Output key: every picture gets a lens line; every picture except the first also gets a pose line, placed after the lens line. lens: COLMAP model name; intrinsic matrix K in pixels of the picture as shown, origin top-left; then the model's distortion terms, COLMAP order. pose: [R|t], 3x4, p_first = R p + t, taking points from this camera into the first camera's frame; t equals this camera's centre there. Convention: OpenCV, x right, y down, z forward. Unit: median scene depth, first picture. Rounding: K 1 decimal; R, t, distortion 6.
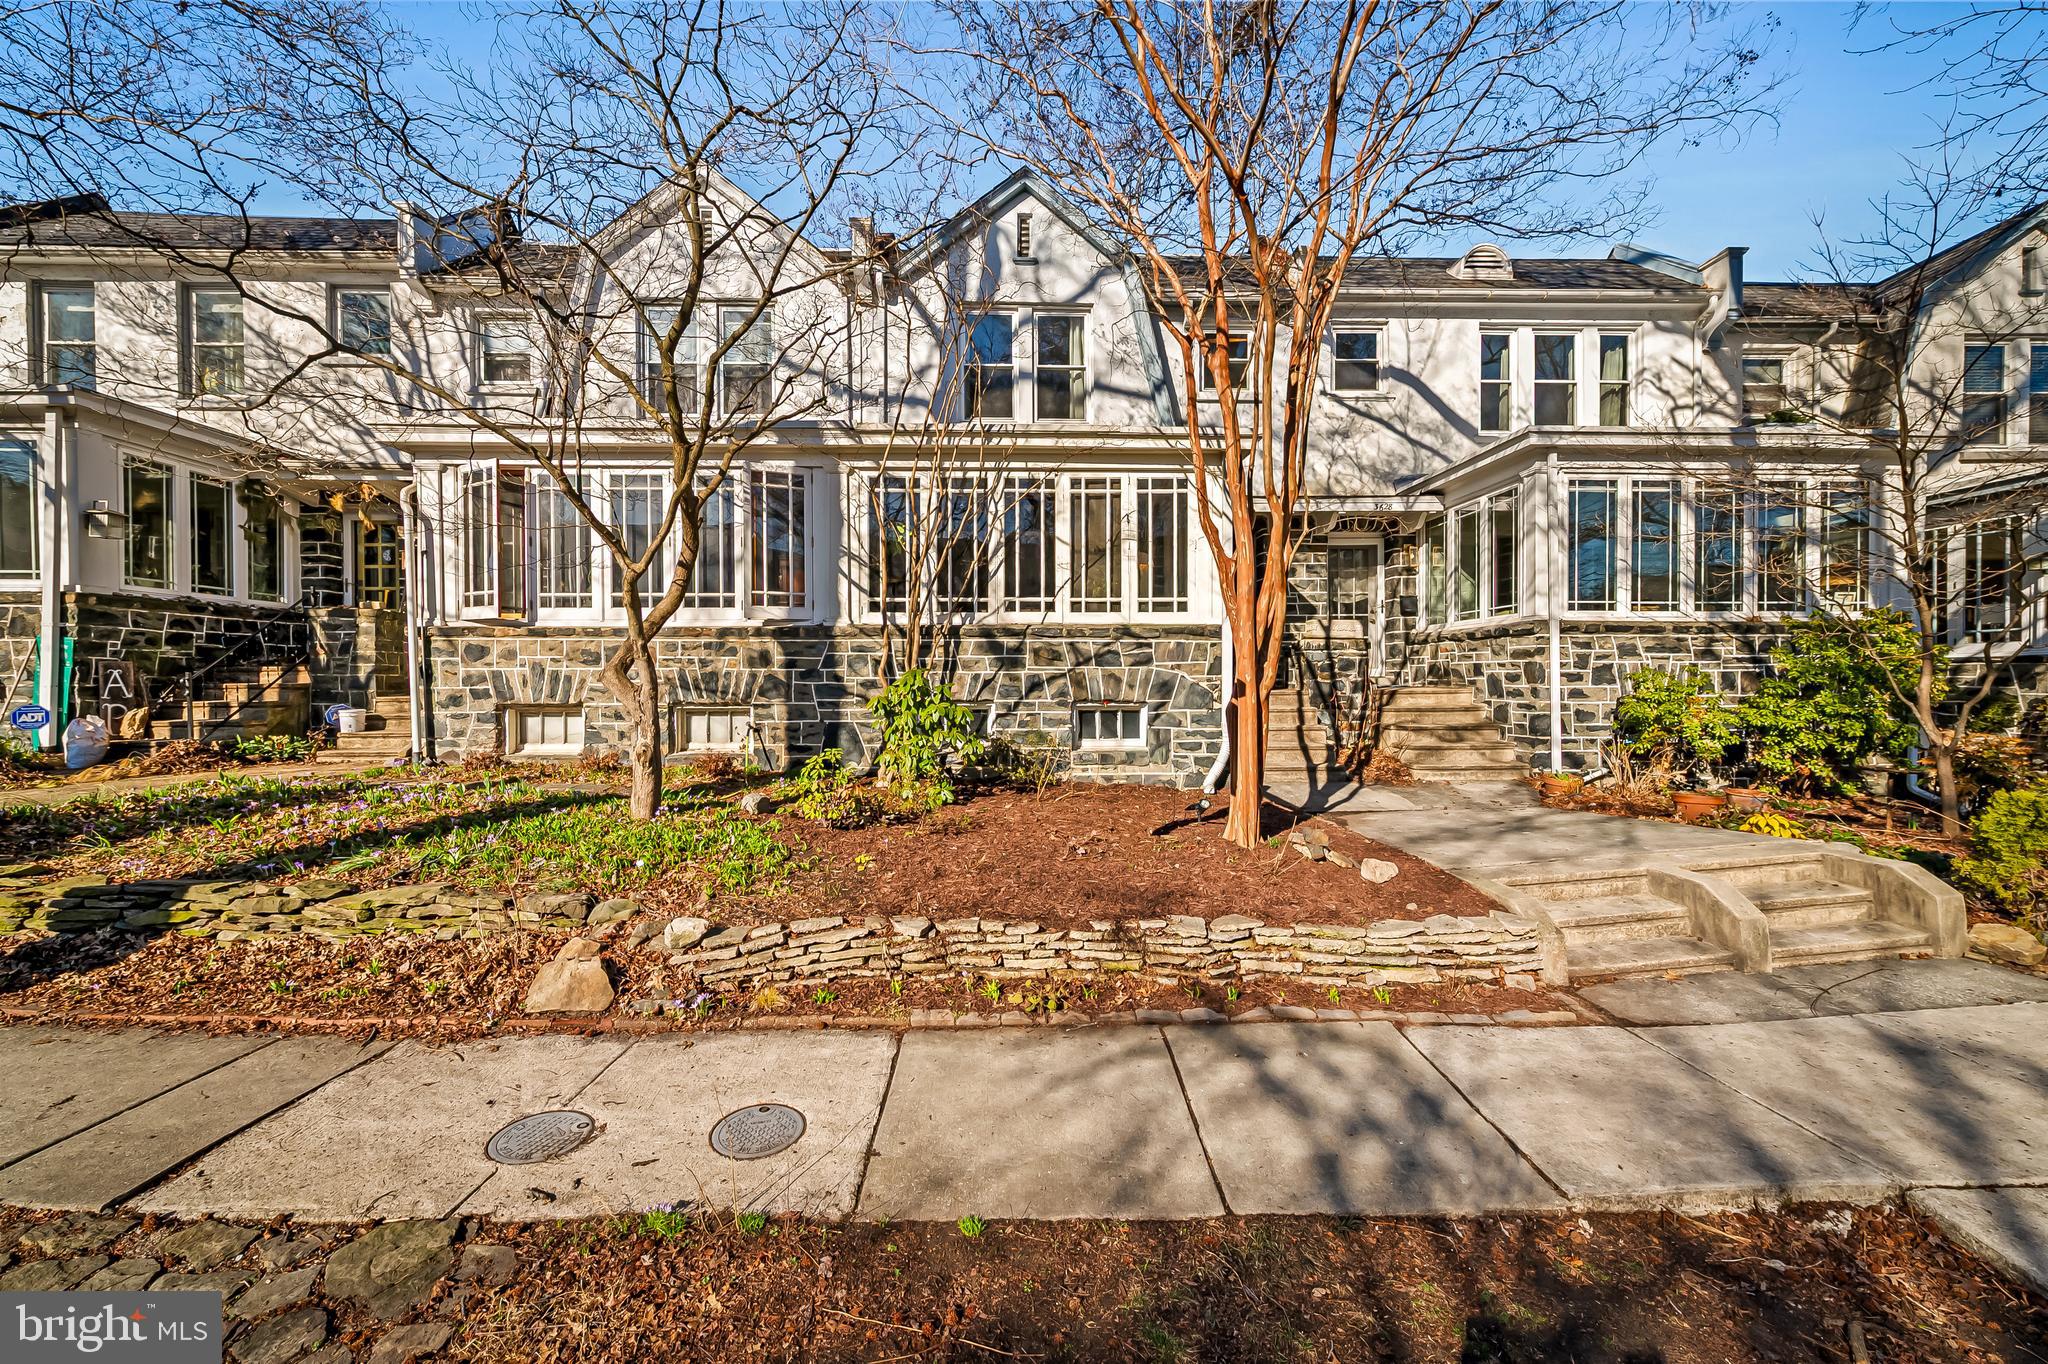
lens RADIAL K [[806.4, 0, 1020.3], [0, 806.4, 666.0], [0, 0, 1]] dist [0.005057, -0.000012]
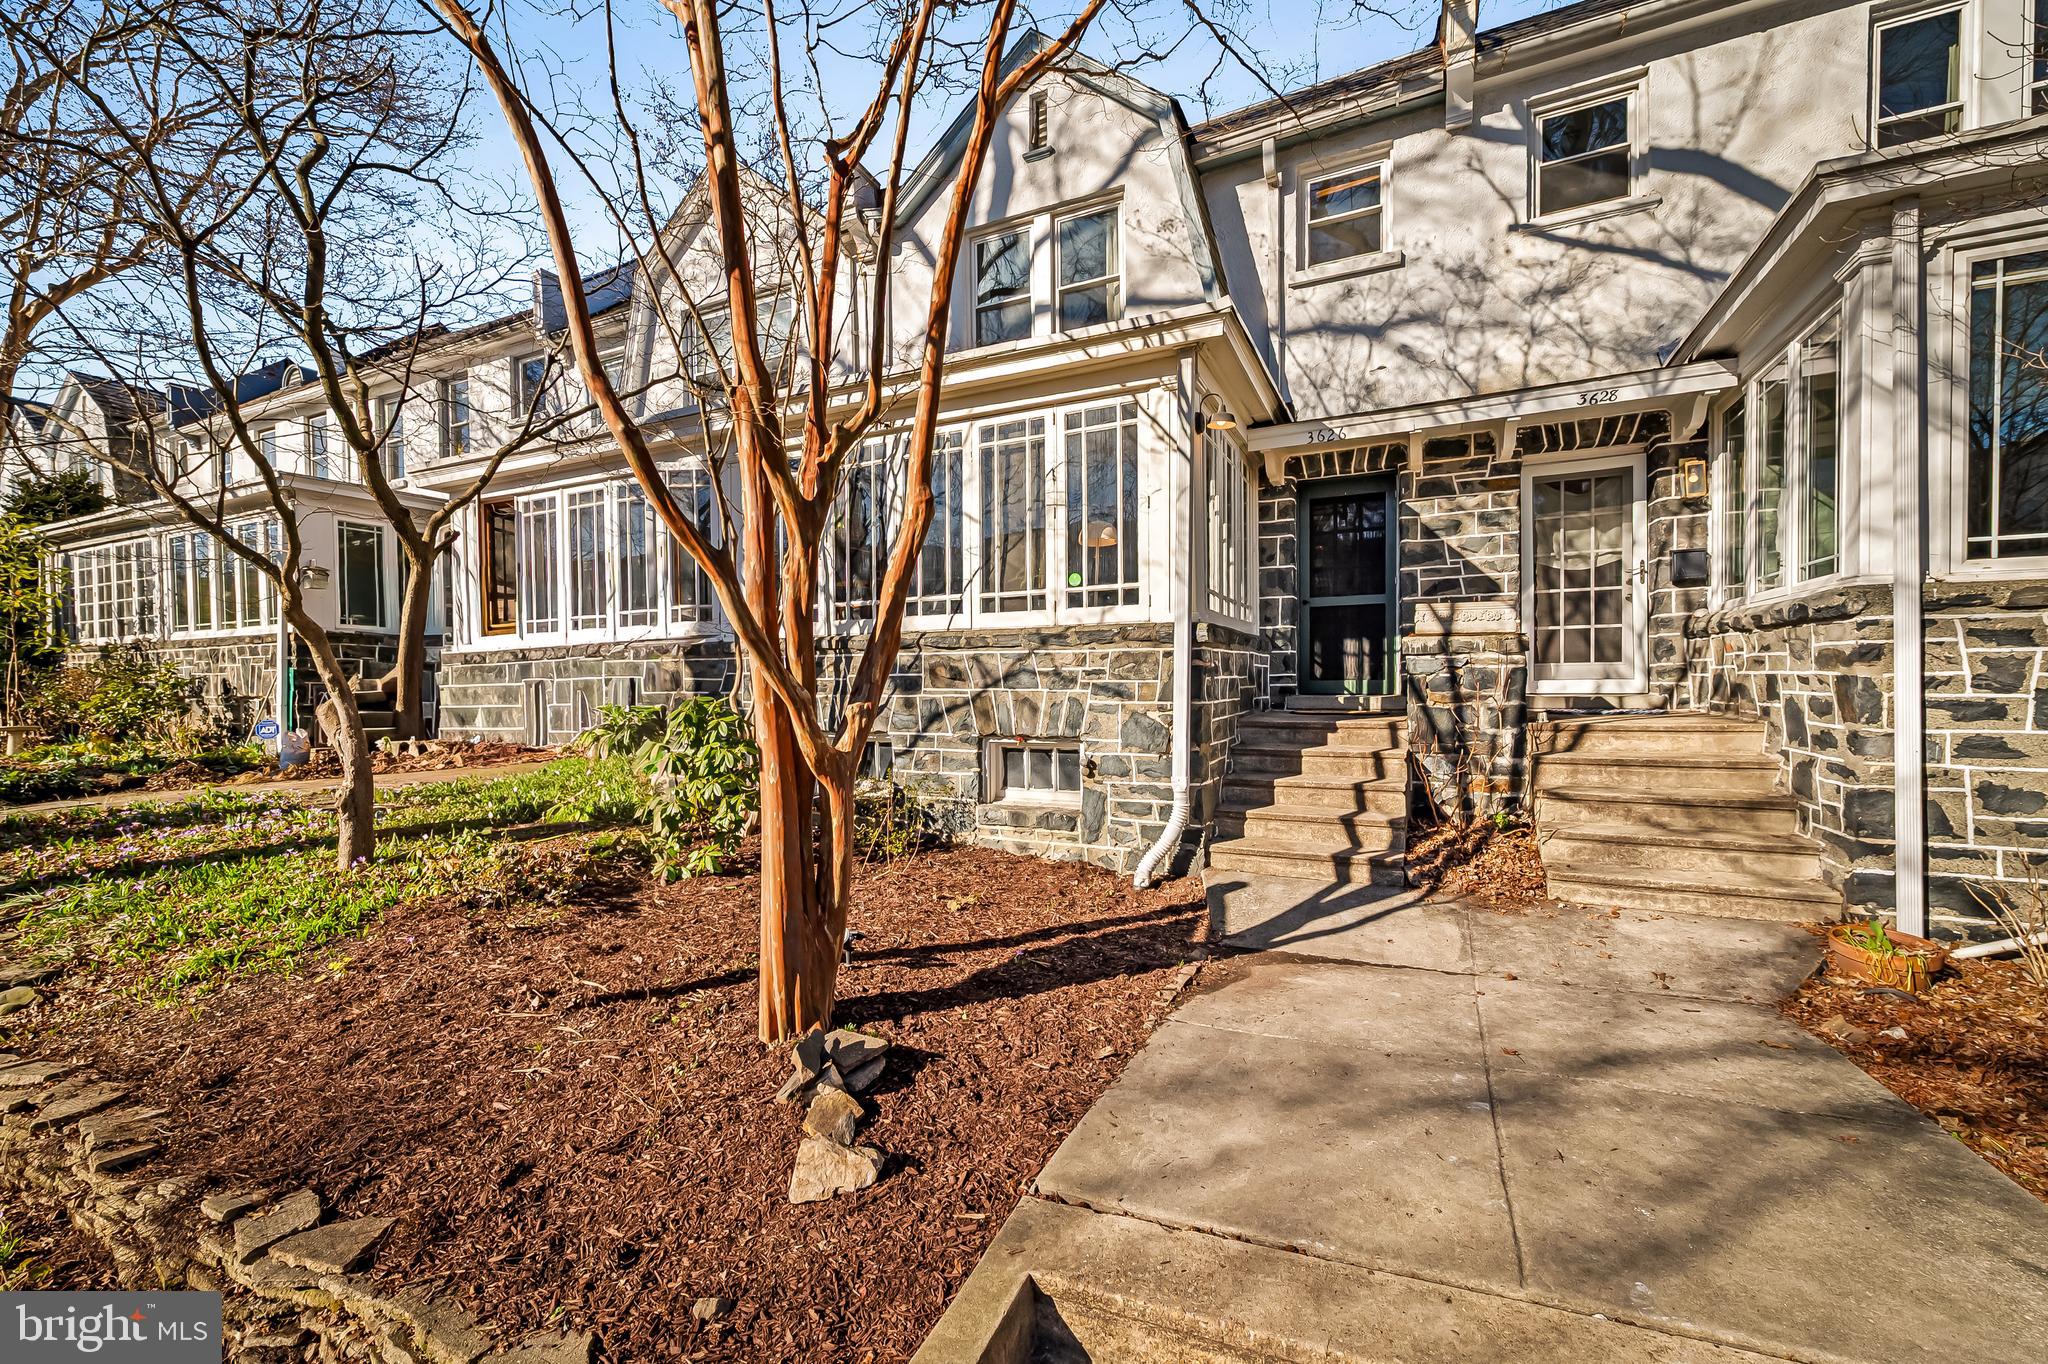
lens RADIAL K [[819.9, 0, 1001.2], [0, 819.9, 676.6], [0, 0, 1]] dist [0.003033, 0.000212]
pose [[0.885578, -0.008361, -0.464416, 0.423572], [0.016222, 0.999785, 0.012934, -0.018969], [0.464208, -0.018988, 0.885523, 0.355653]]
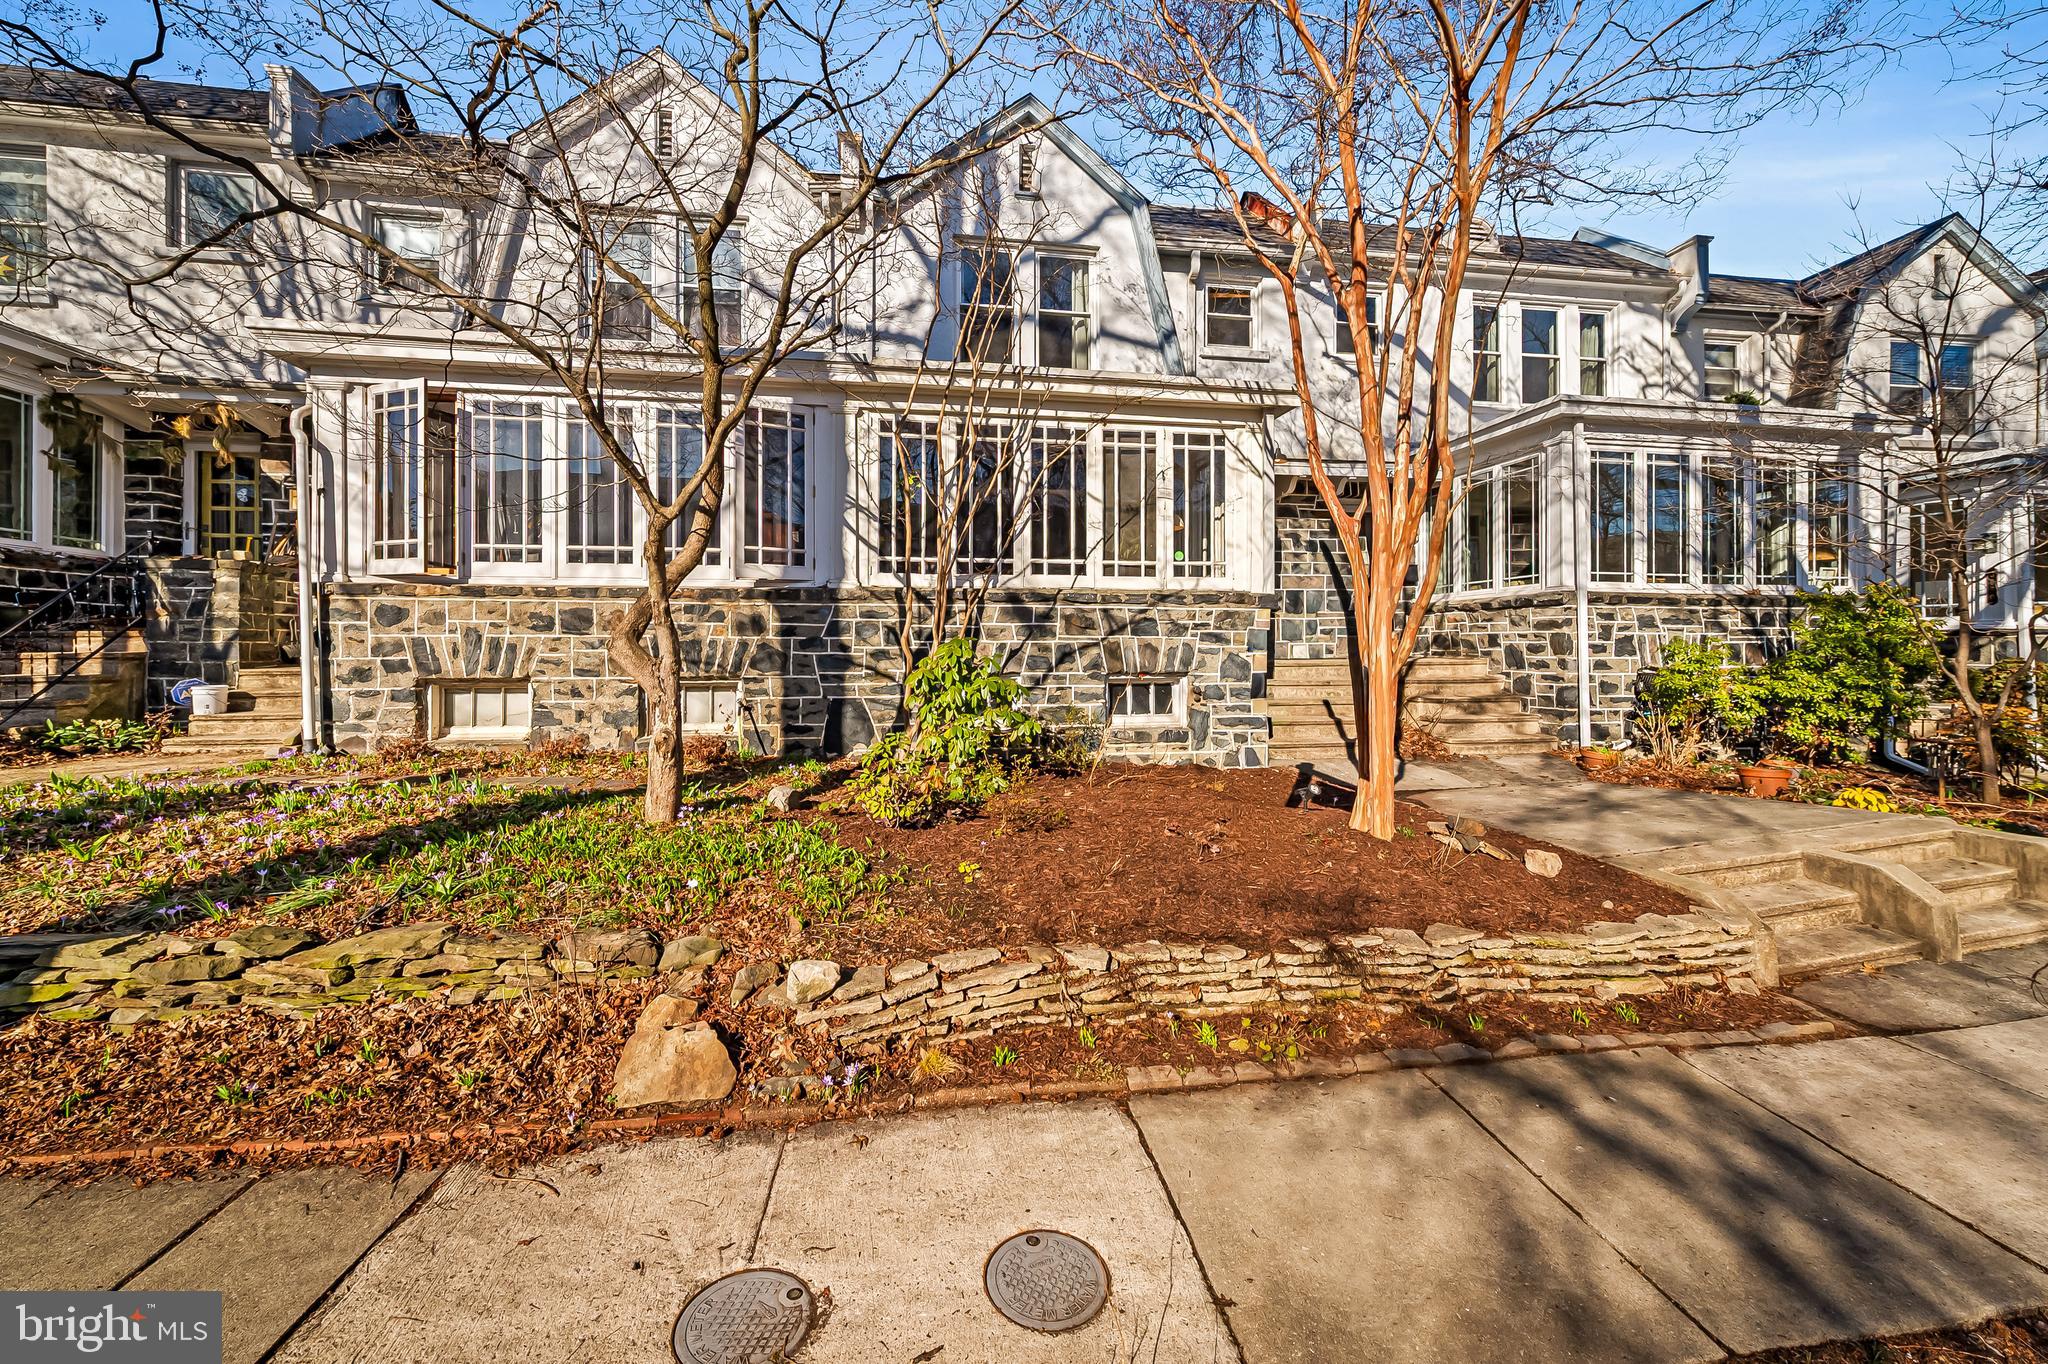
lens RADIAL K [[827.3, 0, 1030.2], [0, 827.3, 623.7], [0, 0, 1]] dist [0.003809, 0.000493]
pose [[0.990659, 0.006401, 0.136215, -0.147270], [-0.004917, 0.999925, -0.011230, -0.001822], [-0.136277, 0.010455, 0.990616, 0.084852]]
